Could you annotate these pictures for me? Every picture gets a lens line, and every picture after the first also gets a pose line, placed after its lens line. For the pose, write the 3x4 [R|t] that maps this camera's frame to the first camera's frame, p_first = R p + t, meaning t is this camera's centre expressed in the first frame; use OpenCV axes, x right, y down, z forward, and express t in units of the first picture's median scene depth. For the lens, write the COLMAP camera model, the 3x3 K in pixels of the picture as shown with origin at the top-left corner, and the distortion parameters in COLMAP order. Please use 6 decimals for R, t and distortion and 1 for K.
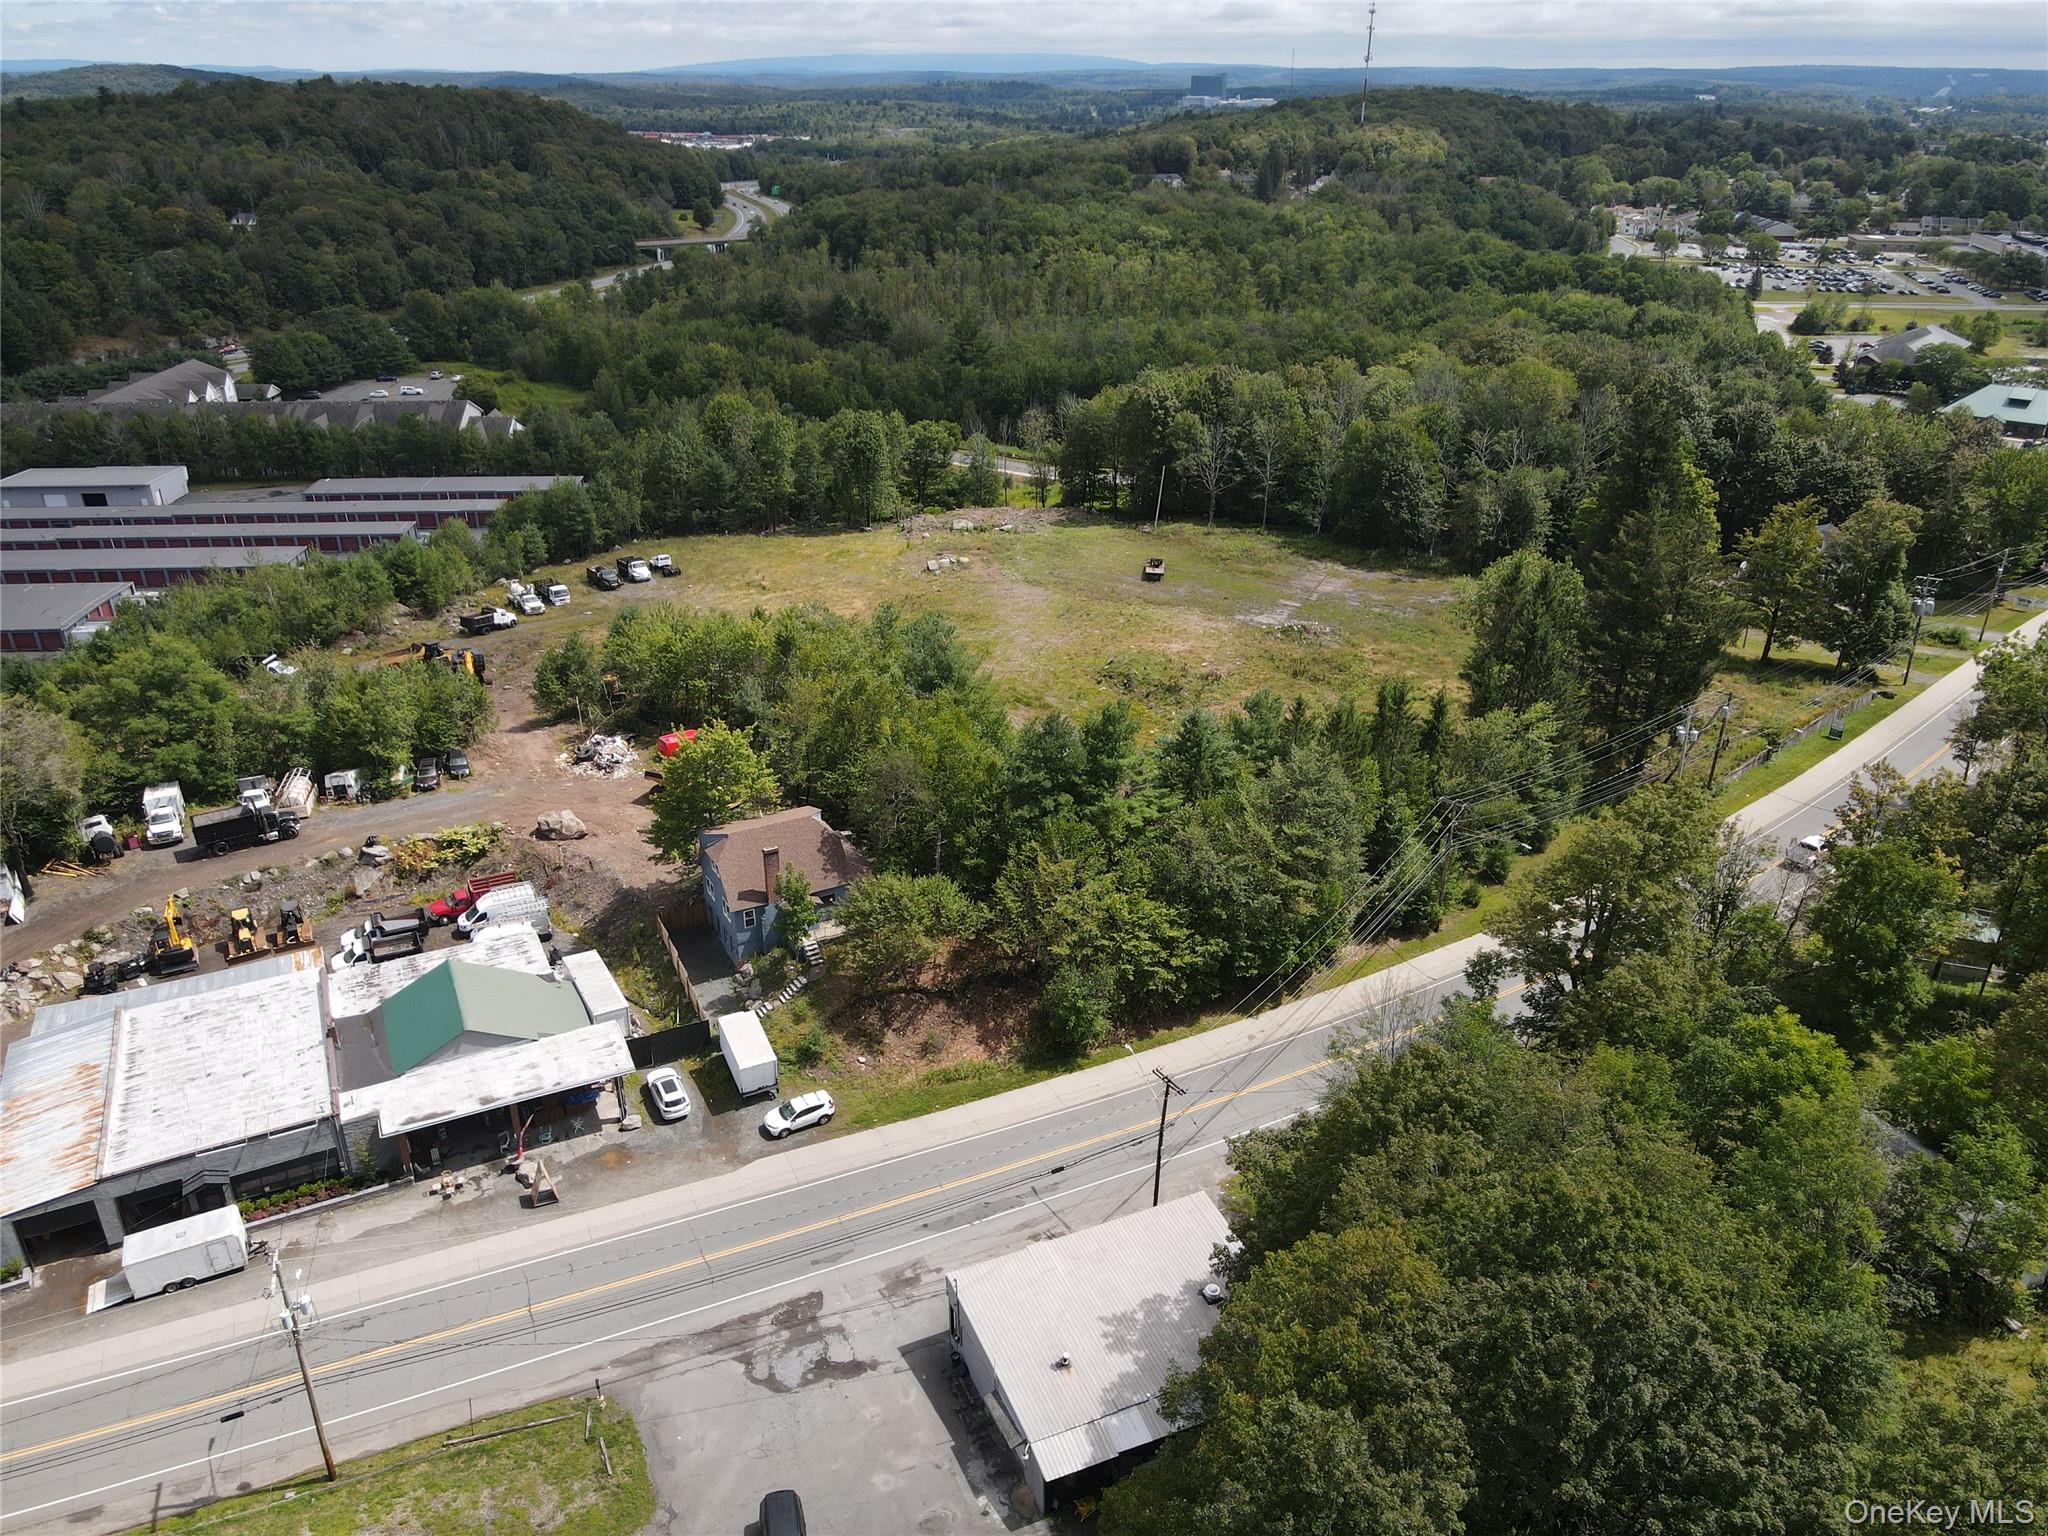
lens RADIAL K [[1503.9, 0, 1031.9], [0, 1503.9, 784.4], [0, 0, 1]] dist [0.010952, 0.013855]
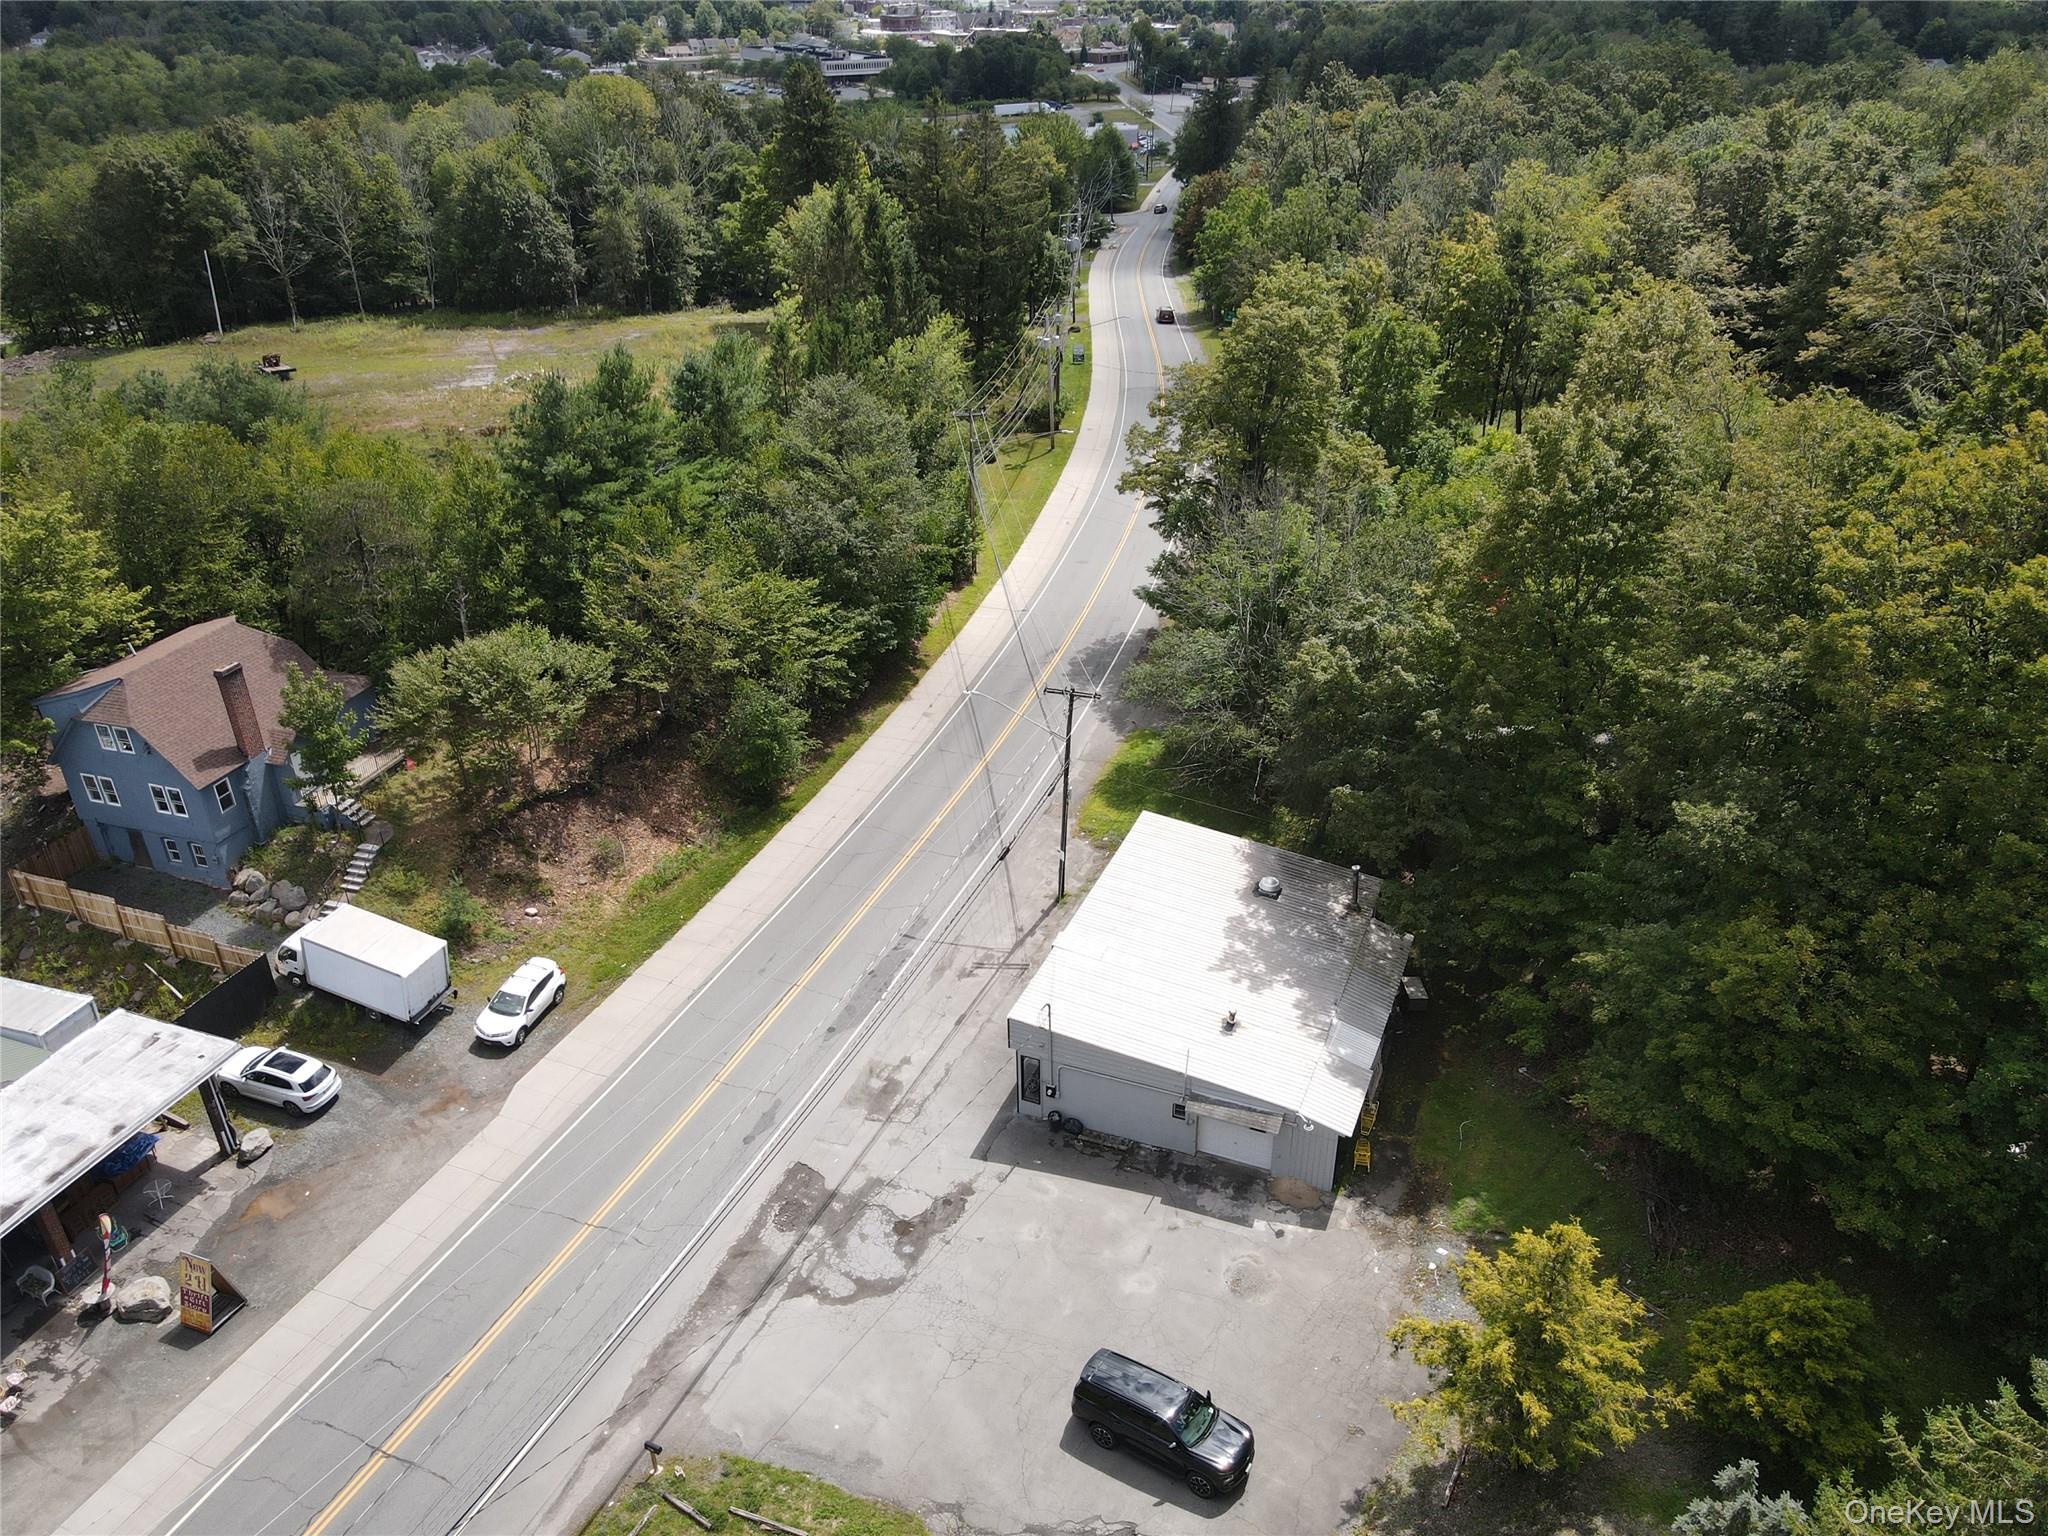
lens RADIAL K [[1503.9, 0, 1029.4], [0, 1503.9, 790.0], [0, 0, 1]] dist [0.010952, 0.013855]
pose [[0.727746, -0.351747, 0.588778, -0.348687], [0.314151, 0.934077, 0.169735, 0.097043], [-0.609668, 0.061442, 0.790272, 0.373048]]
